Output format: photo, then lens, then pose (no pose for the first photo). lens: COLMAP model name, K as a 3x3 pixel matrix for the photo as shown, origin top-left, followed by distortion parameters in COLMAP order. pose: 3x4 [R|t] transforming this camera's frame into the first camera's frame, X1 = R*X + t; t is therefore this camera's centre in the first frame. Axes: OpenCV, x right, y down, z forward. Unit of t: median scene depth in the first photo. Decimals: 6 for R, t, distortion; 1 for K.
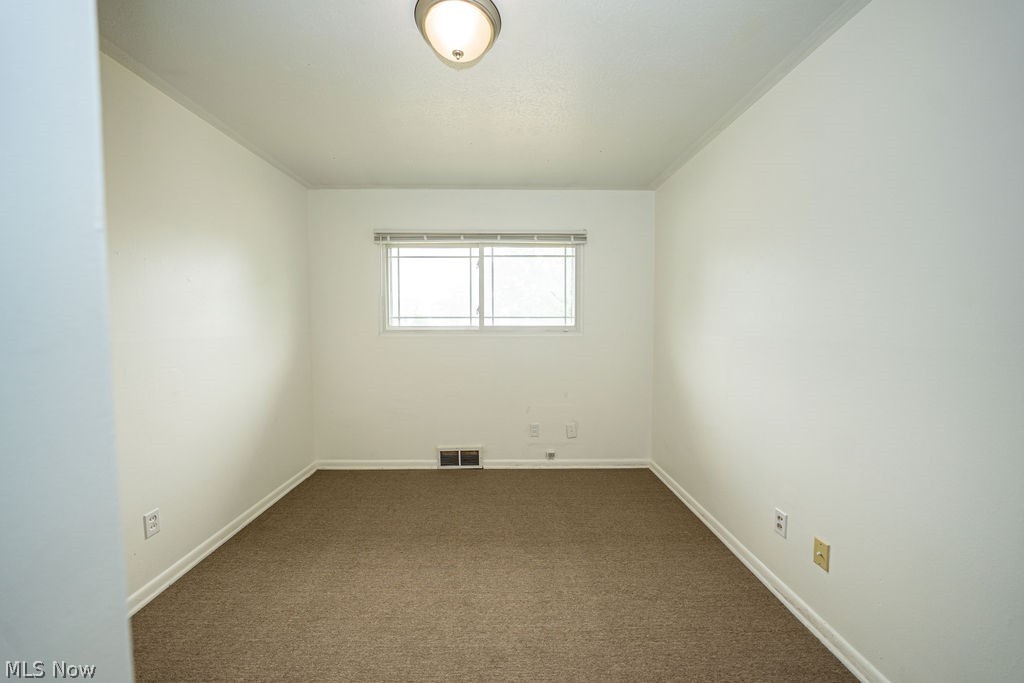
lens RADIAL K [[339.2, 0, 516.0], [0, 339.2, 343.6], [0, 0, 1]] dist [-0.014275, 0.000316]
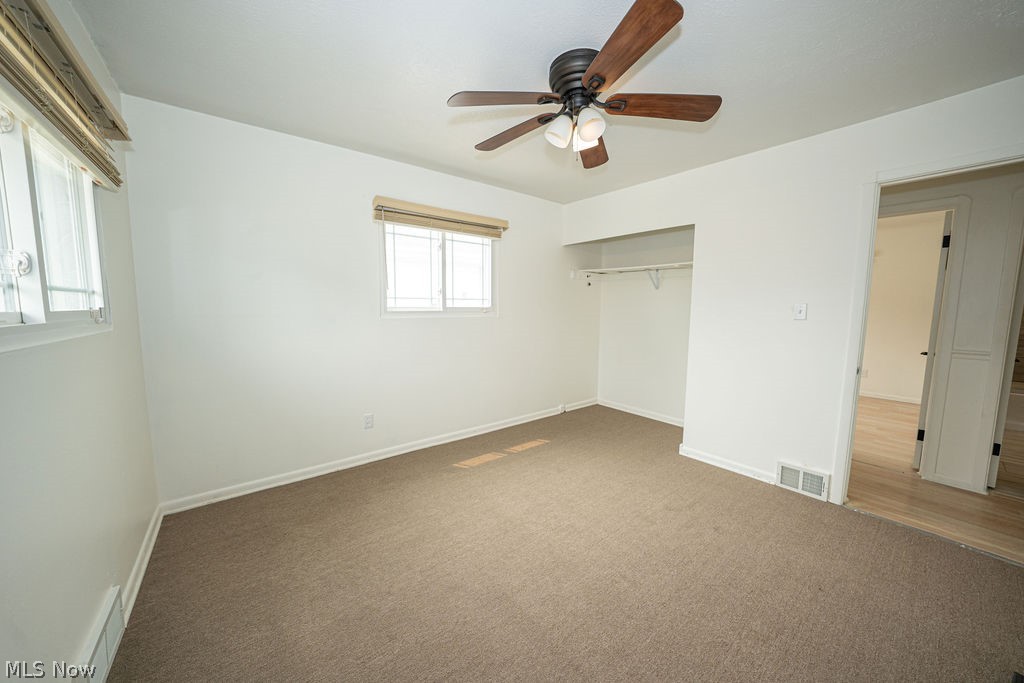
lens RADIAL K [[357.1, 0, 515.7], [0, 357.1, 341.7], [0, 0, 1]] dist [-0.012406, 0.000126]
pose [[0.799232, -0.054408, 0.598555, -0.590623], [0.027849, 0.998177, 0.053547, 0.001316], [-0.600377, -0.026127, 0.799290, -0.007634]]
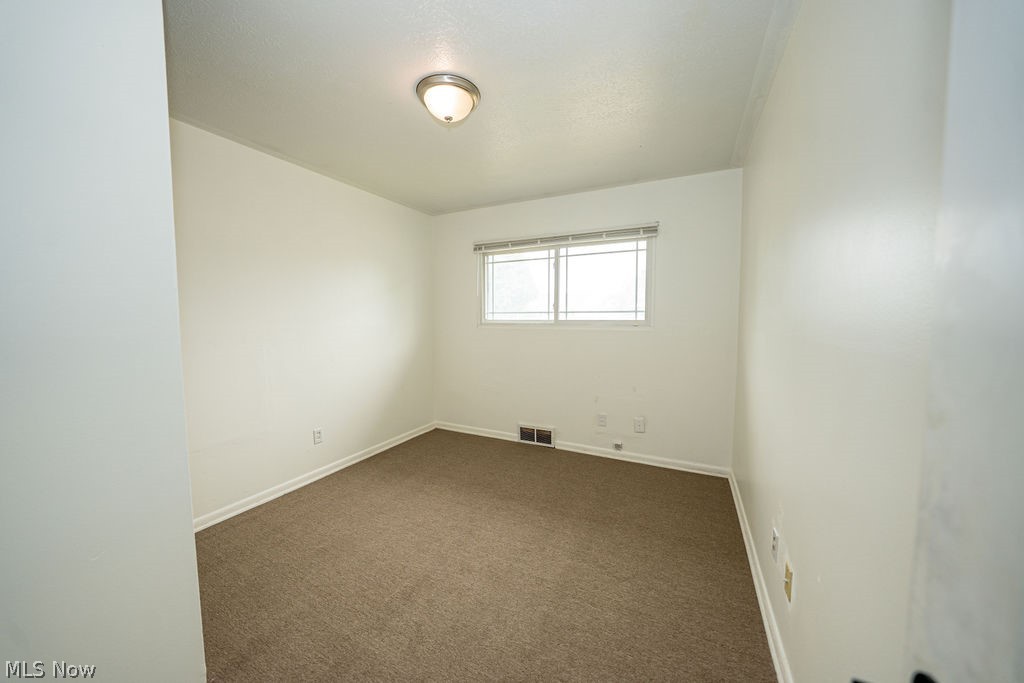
lens RADIAL K [[339.2, 0, 530.3], [0, 339.2, 342.8], [0, 0, 1]] dist [-0.014275, 0.000316]
pose [[0.900954, 0.032232, -0.432715, 0.305613], [-0.025261, 0.999442, 0.021850, 0.000644], [0.433178, -0.008755, 0.901266, -0.037371]]
